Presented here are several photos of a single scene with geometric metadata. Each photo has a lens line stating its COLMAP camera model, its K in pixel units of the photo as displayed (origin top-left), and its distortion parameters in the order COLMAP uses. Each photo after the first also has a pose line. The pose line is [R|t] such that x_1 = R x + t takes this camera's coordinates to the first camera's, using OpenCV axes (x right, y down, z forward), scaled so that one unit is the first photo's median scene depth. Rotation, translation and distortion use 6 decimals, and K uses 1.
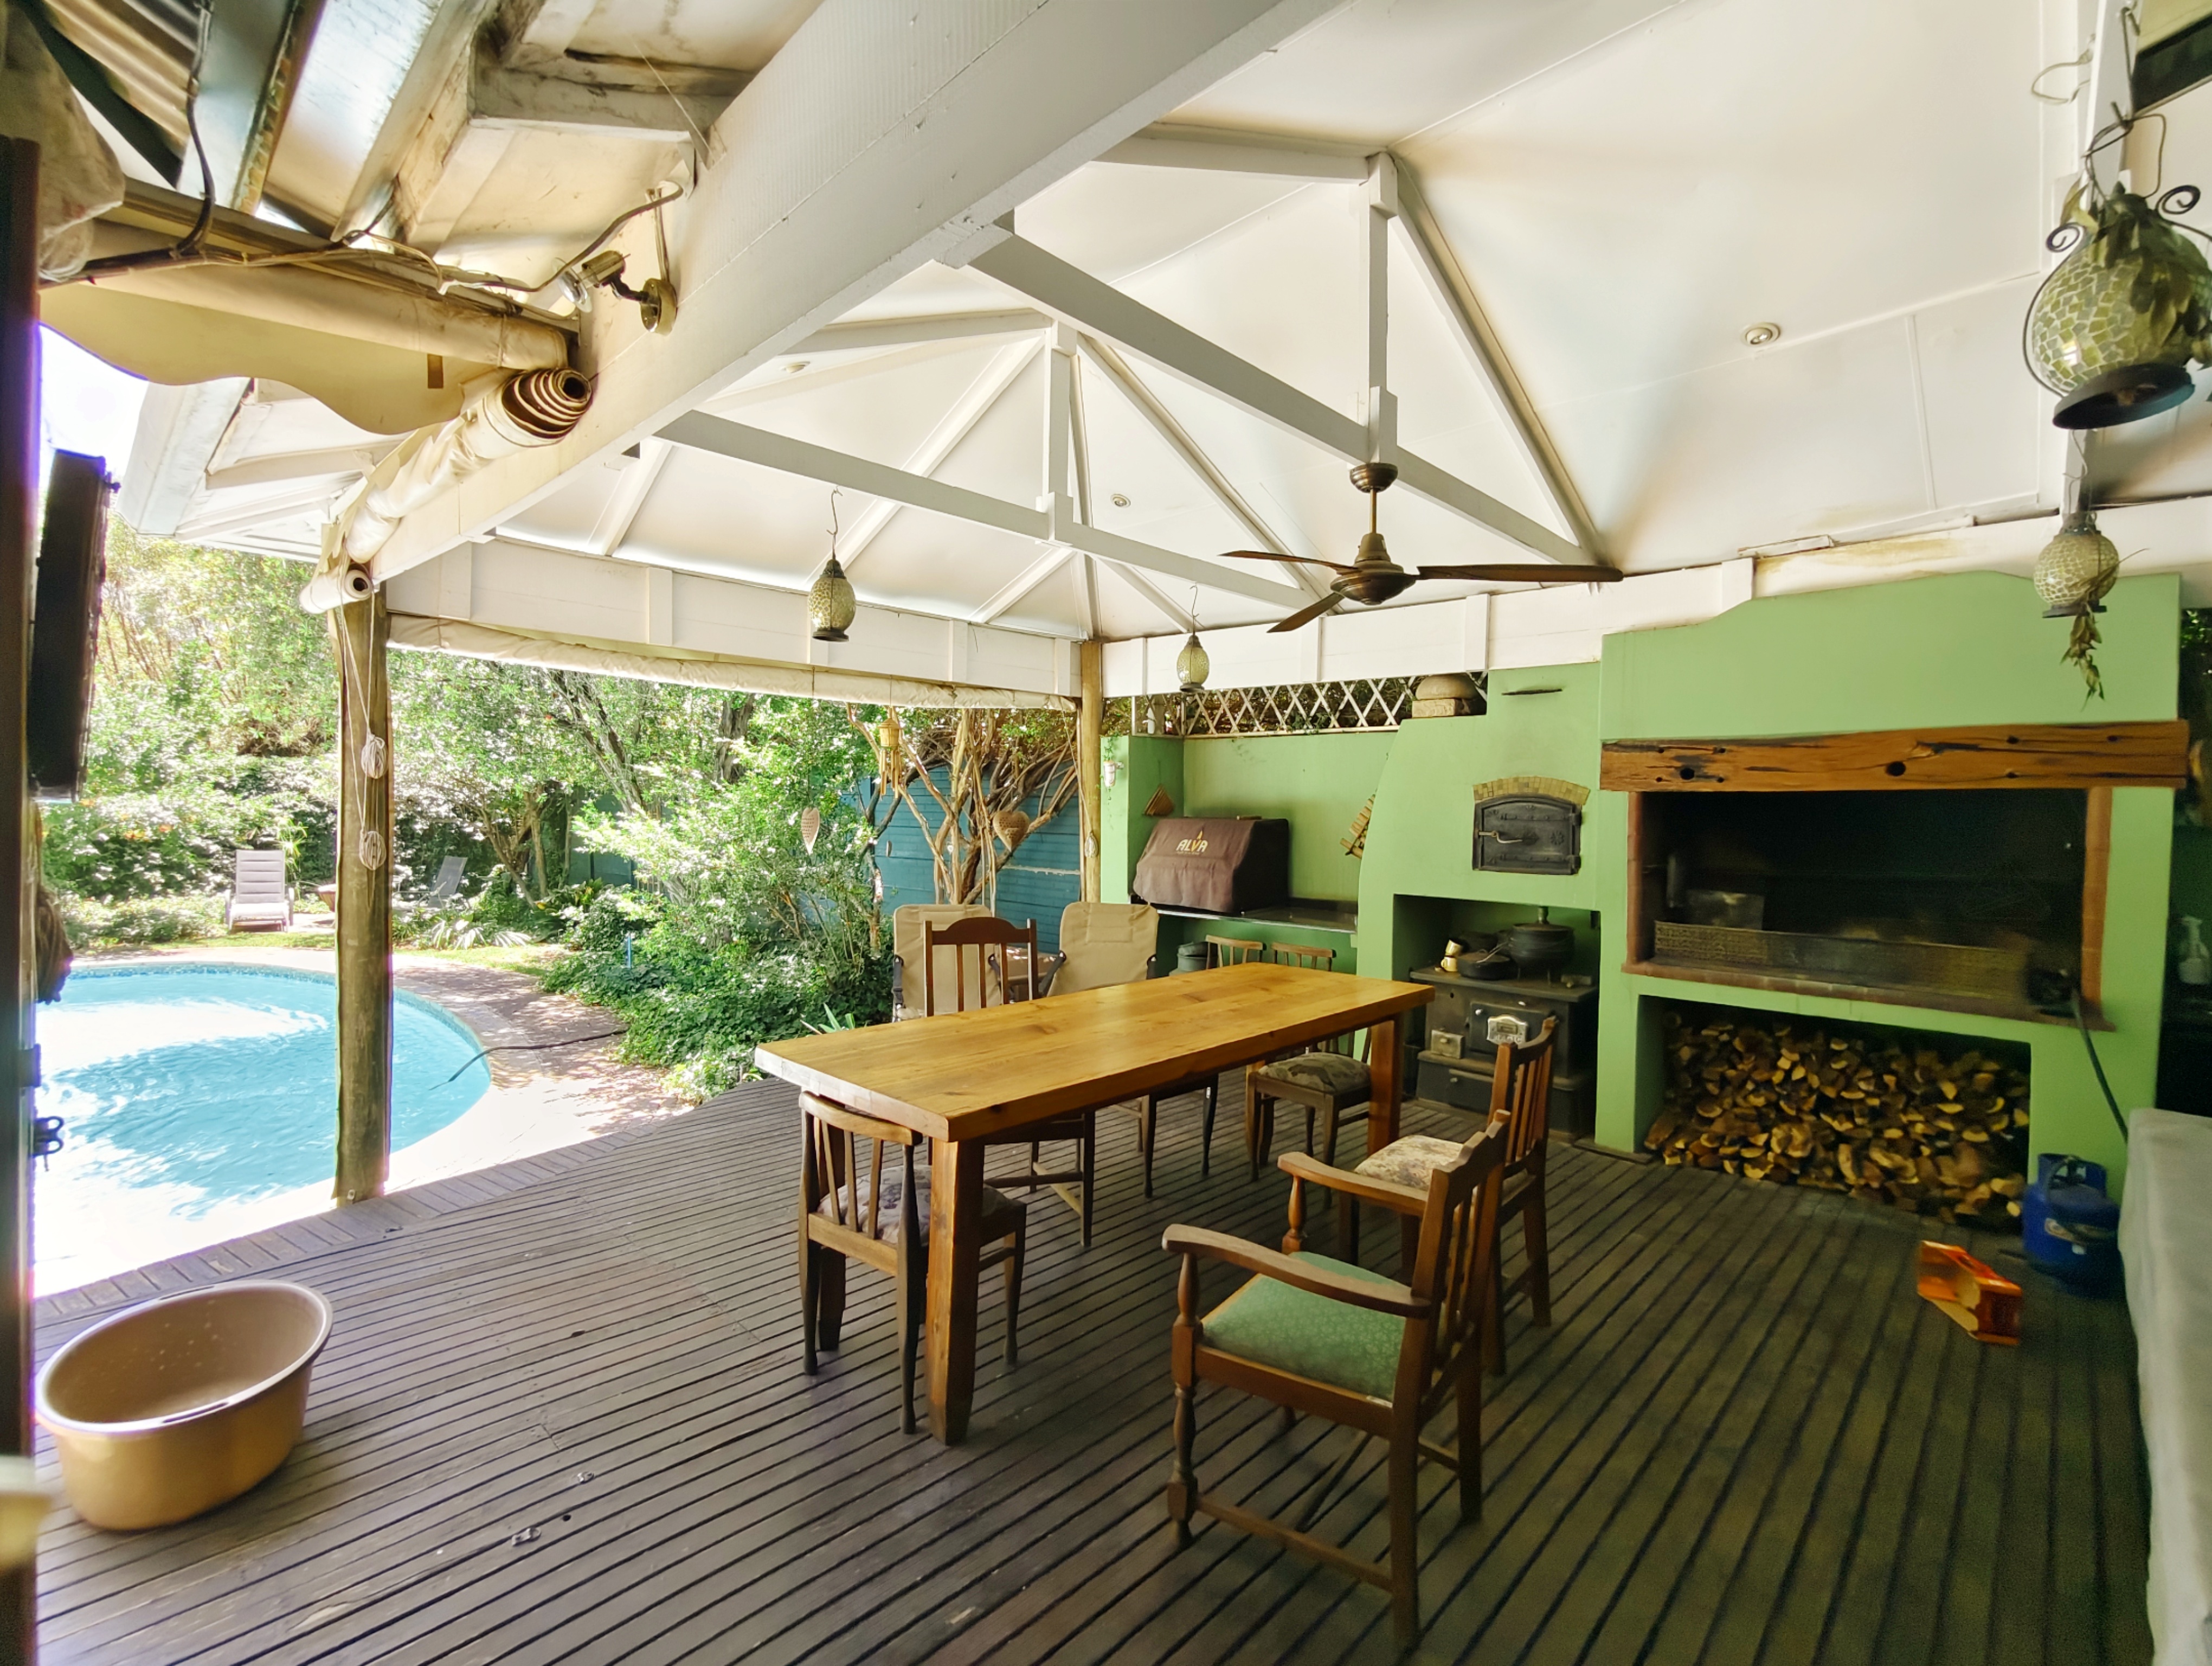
lens RADIAL K [[1005.8, 0, 1110.8], [0, 1005.8, 831.3], [0, 0, 1]] dist [-0.042797, 0.020485]
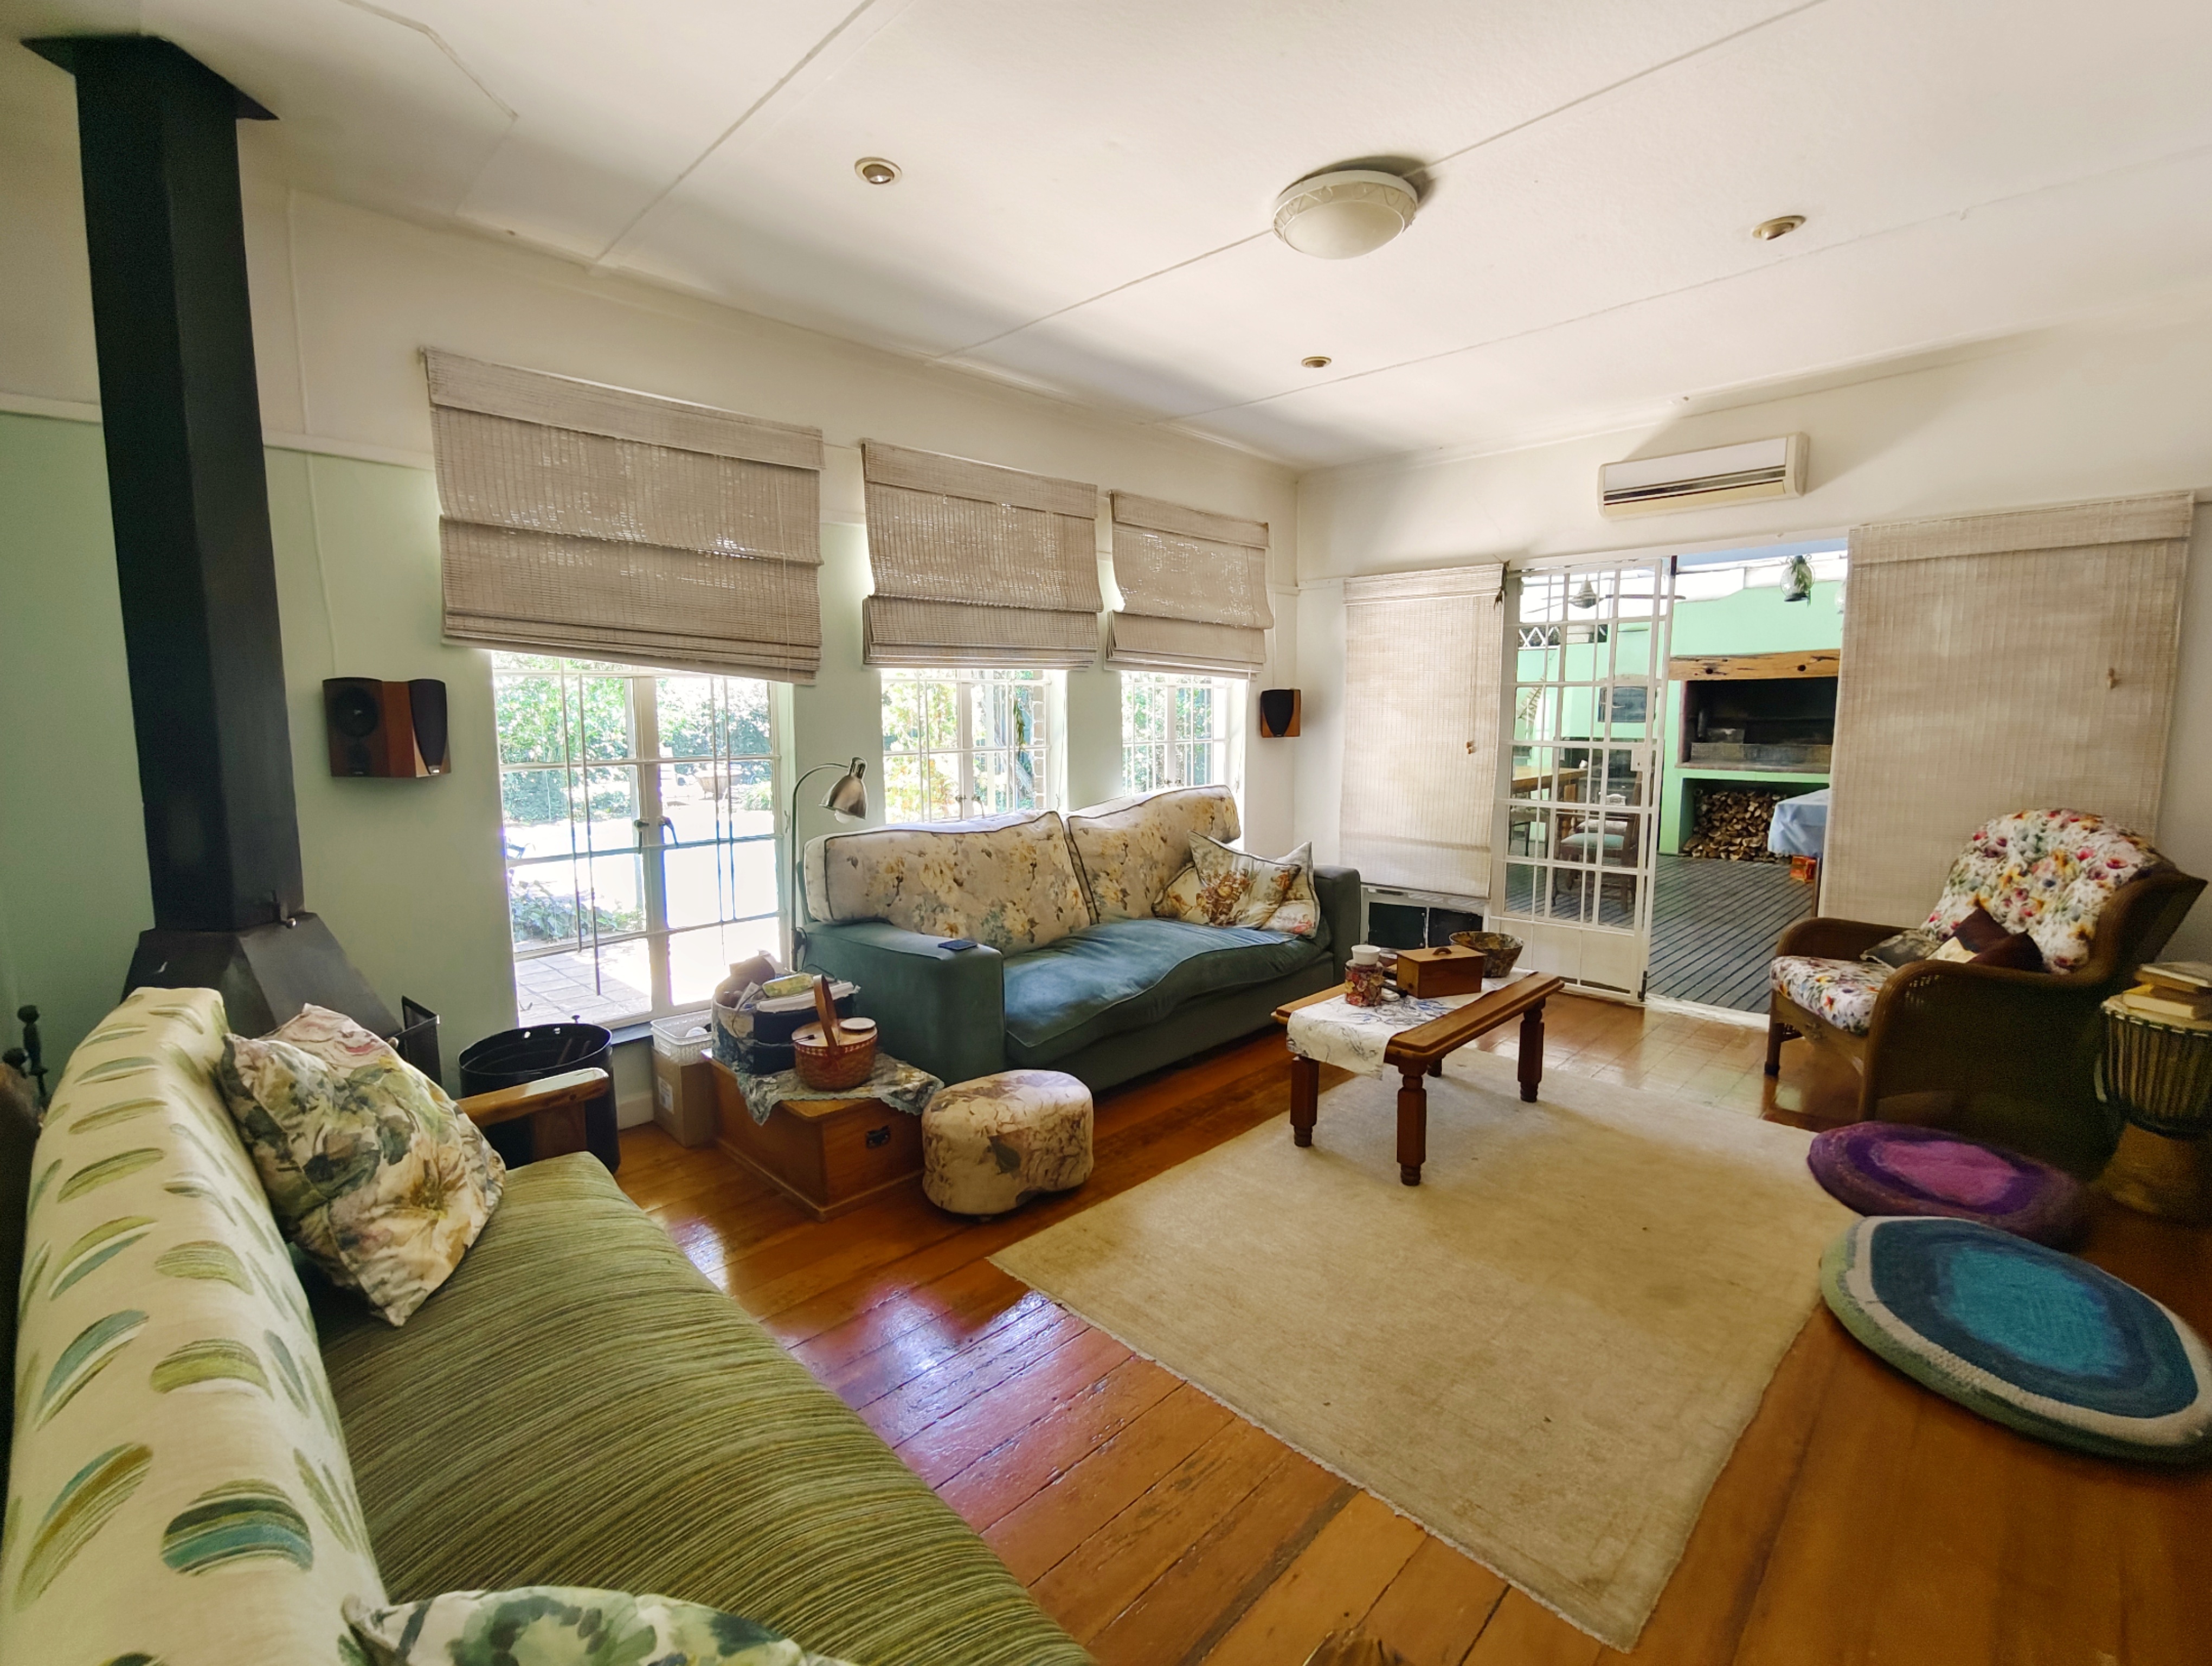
lens RADIAL K [[1005.8, 0, 1095.6], [0, 1005.8, 834.0], [0, 0, 1]] dist [-0.042797, 0.020485]
pose [[0.999199, -0.018410, -0.035528, -0.636906], [0.021957, 0.994523, 0.102189, 0.039881], [0.033452, -0.102887, 0.994130, -1.142030]]
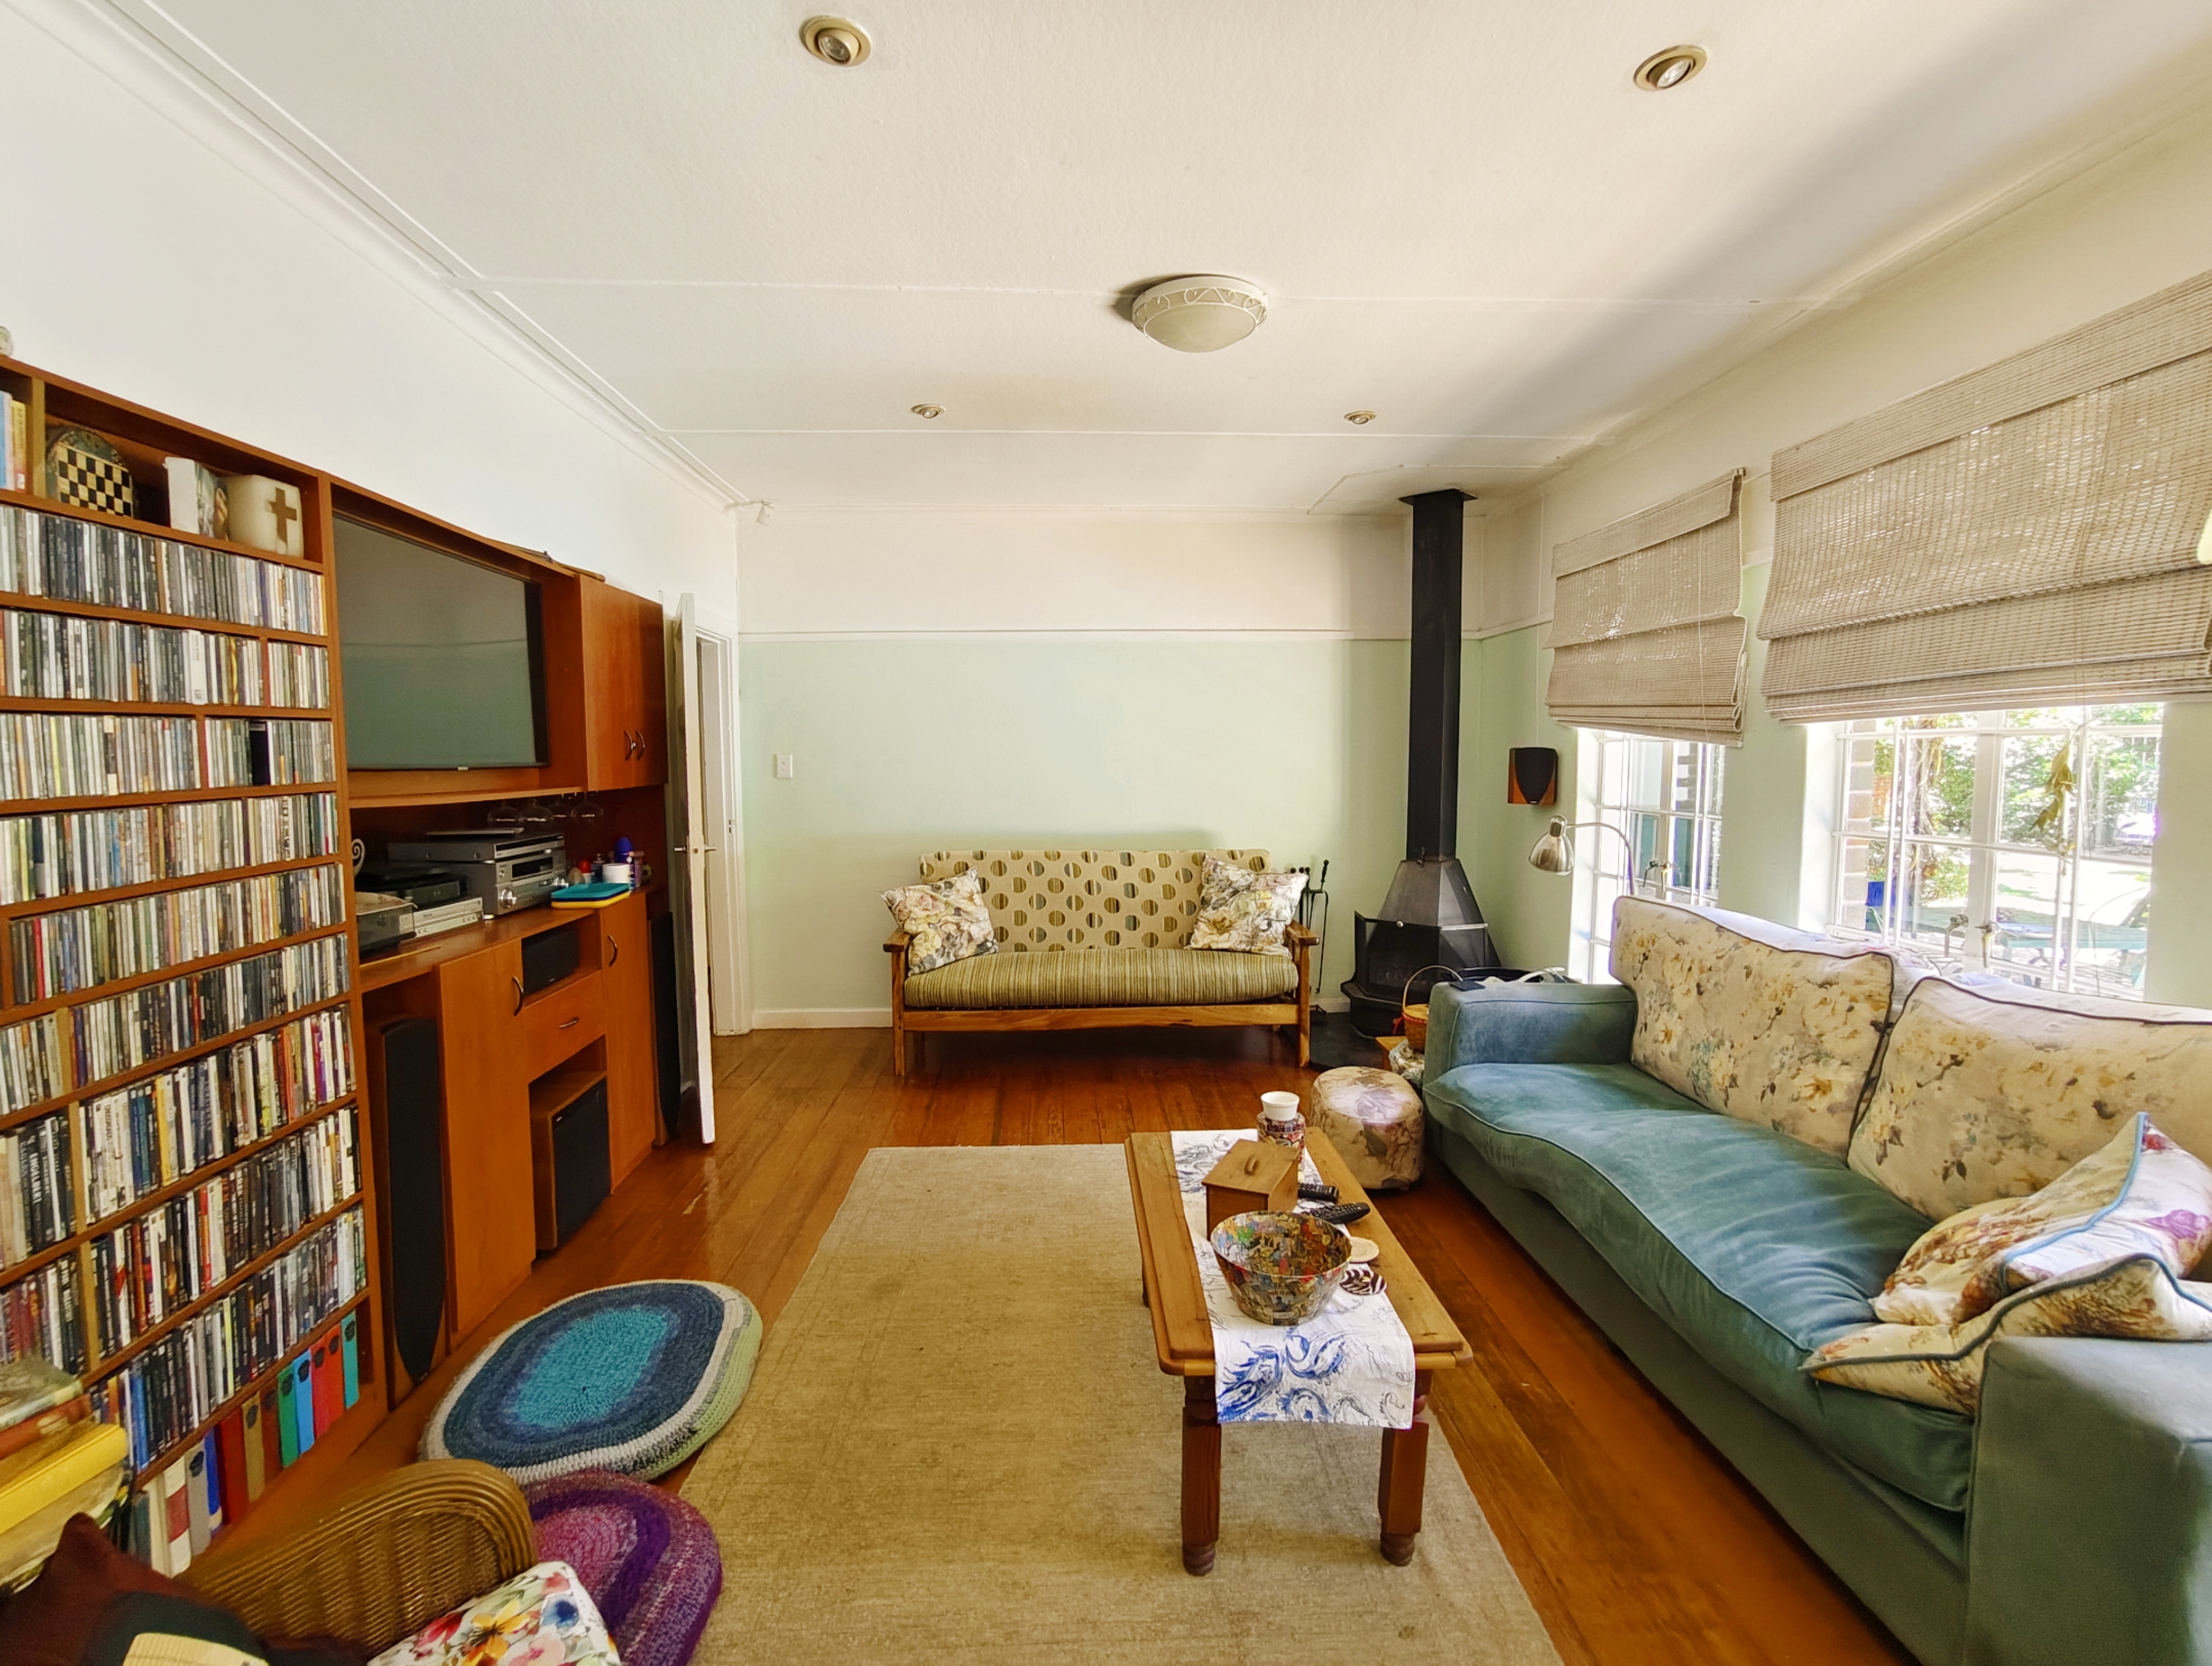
lens RADIAL K [[1005.8, 0, 1108.6], [0, 1005.8, 822.8], [0, 0, 1]] dist [-0.042797, 0.020485]
pose [[-0.694494, 0.034148, -0.718688, 3.230402], [-0.020772, 0.997505, 0.067469, -0.119693], [0.719199, 0.061785, -0.692052, 5.207086]]
